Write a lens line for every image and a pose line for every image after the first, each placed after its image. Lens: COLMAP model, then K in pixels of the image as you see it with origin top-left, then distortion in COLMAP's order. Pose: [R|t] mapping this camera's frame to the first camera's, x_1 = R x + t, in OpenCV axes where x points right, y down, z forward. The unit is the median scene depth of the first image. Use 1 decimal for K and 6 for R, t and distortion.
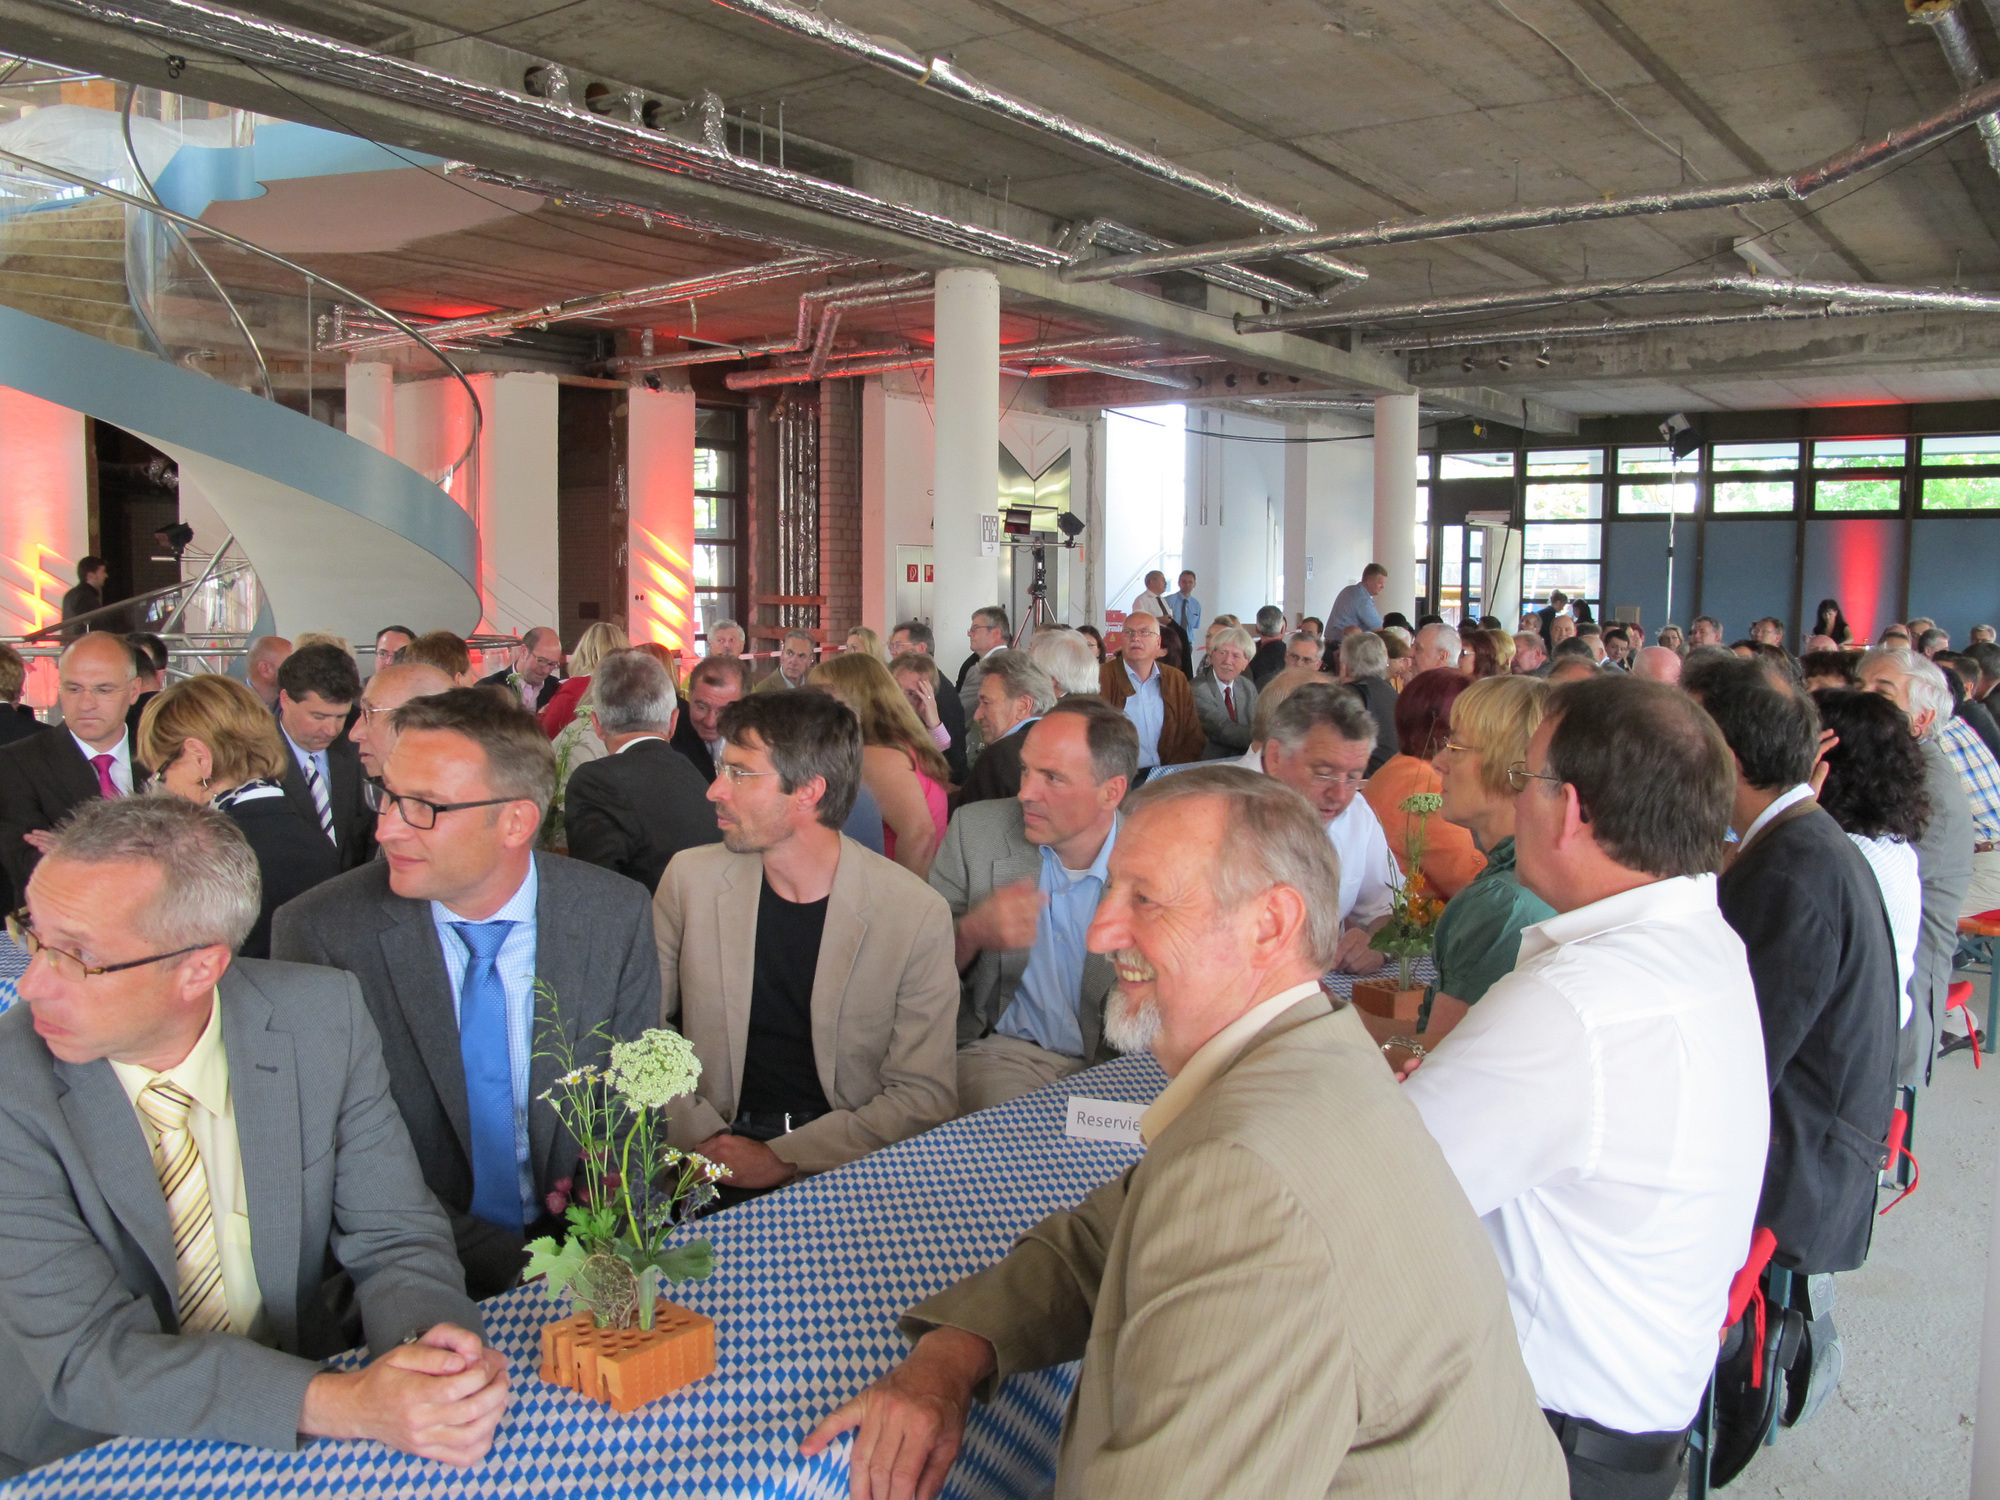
lens RADIAL K [[1672.6, 0, 998.9], [0, 1672.6, 755.4], [0, 0, 1]] dist [-0.135591, 0.103555]
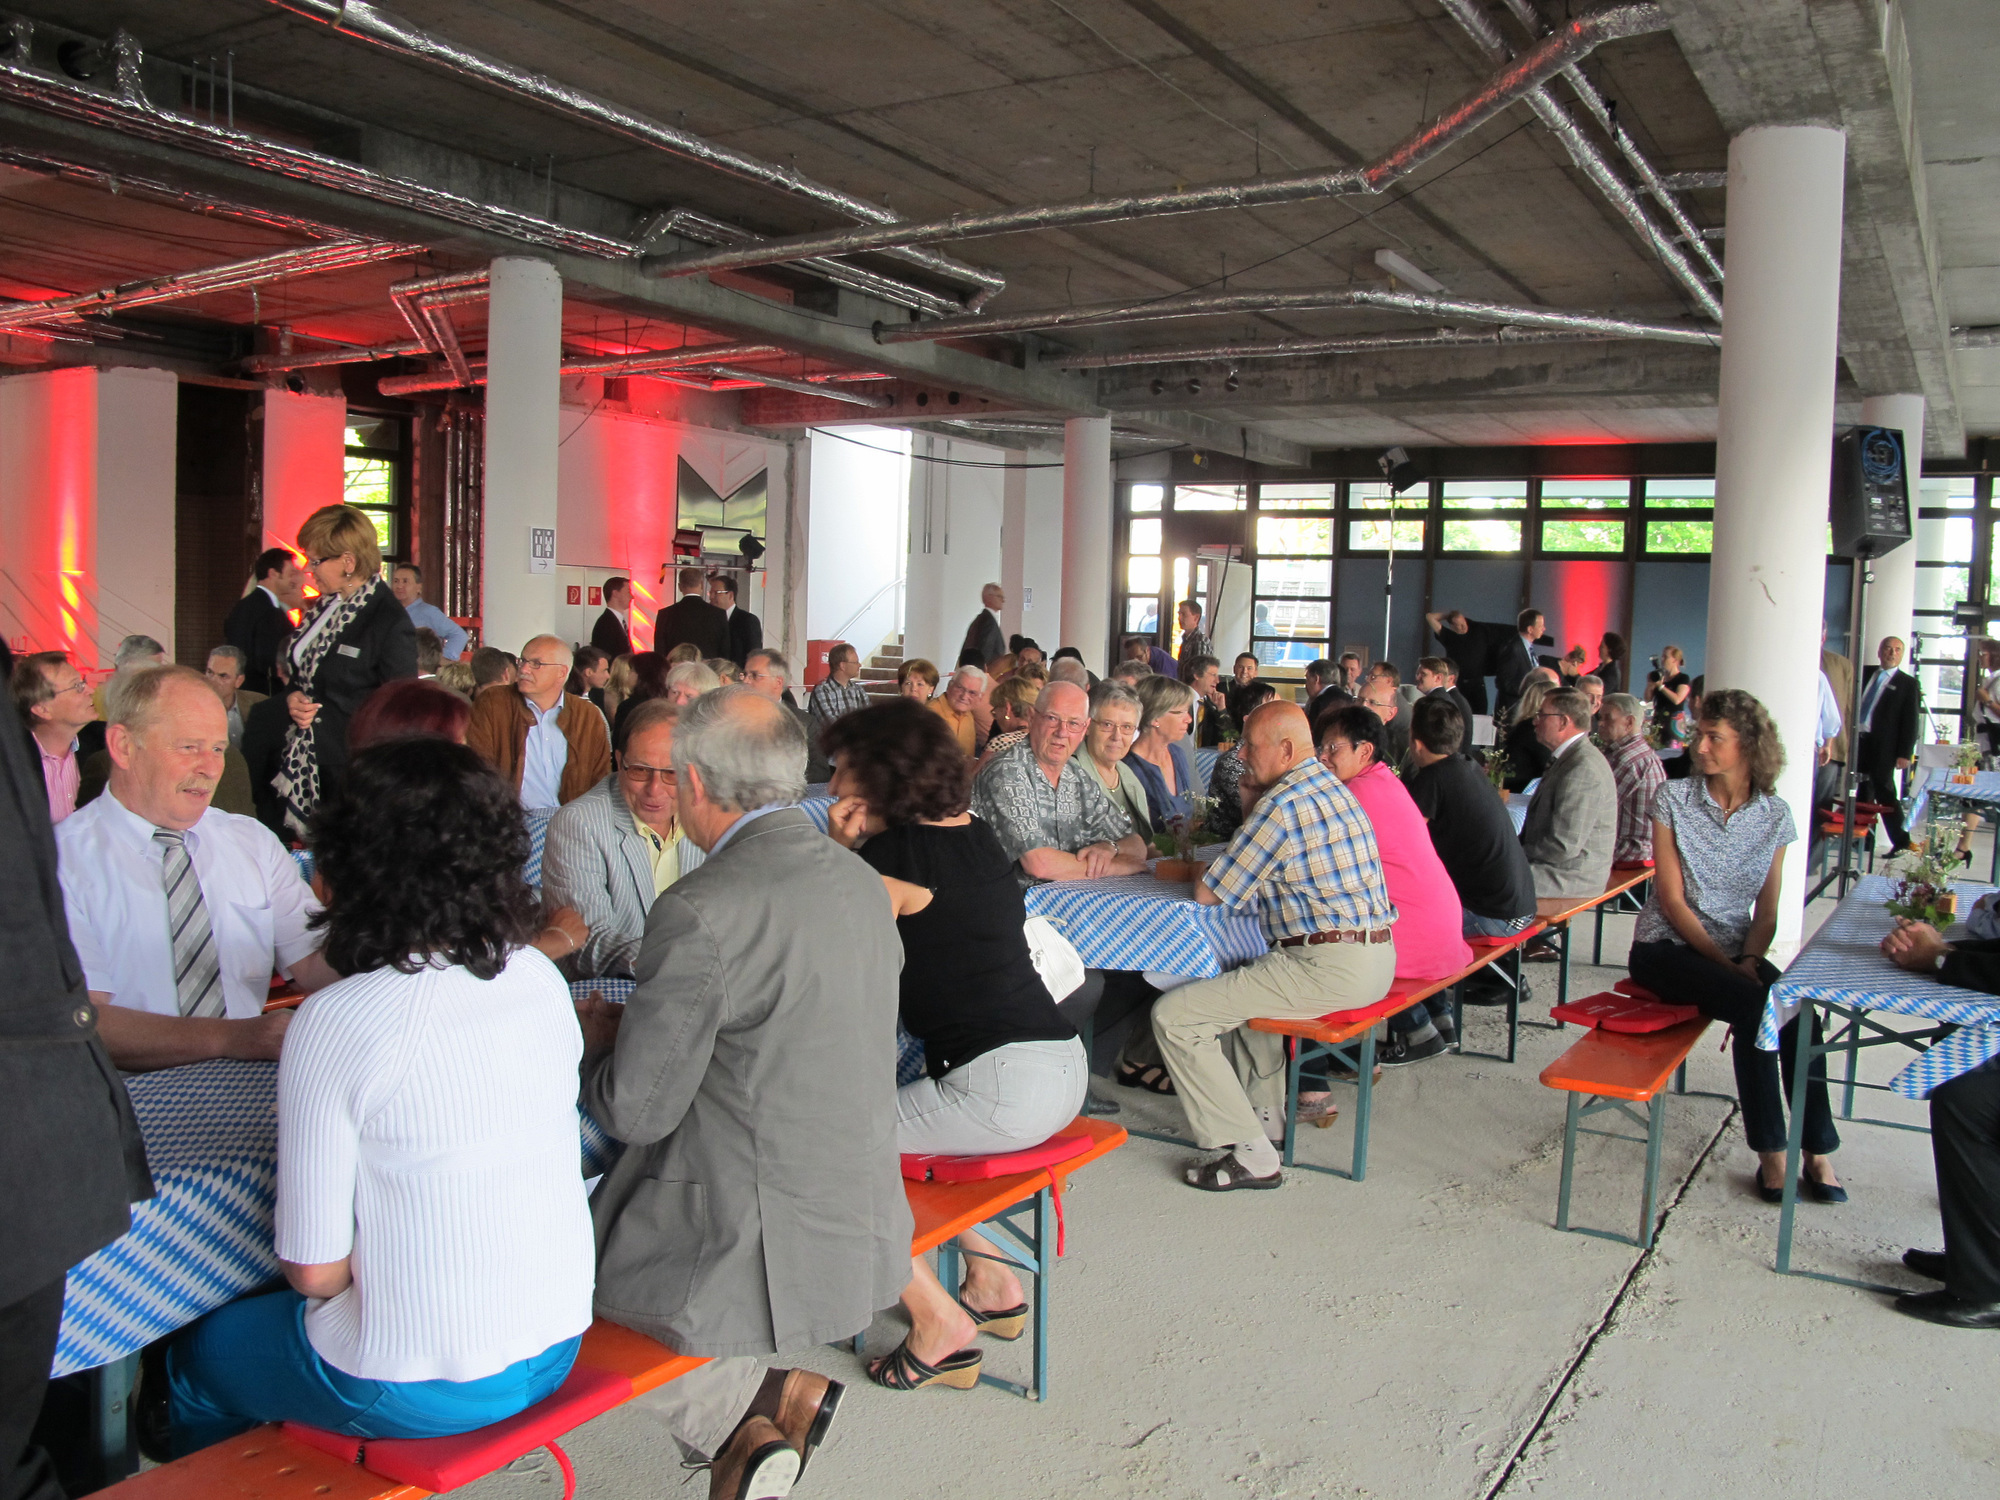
lens RADIAL K [[1672.6, 0, 995.4], [0, 1672.6, 753.9], [0, 0, 1]] dist [-0.135591, 0.103555]
pose [[0.996285, 0.016999, 0.084427, 0.118200], [-0.015247, 0.999656, -0.021354, -0.004467], [-0.084761, 0.019988, 0.996201, 0.060481]]
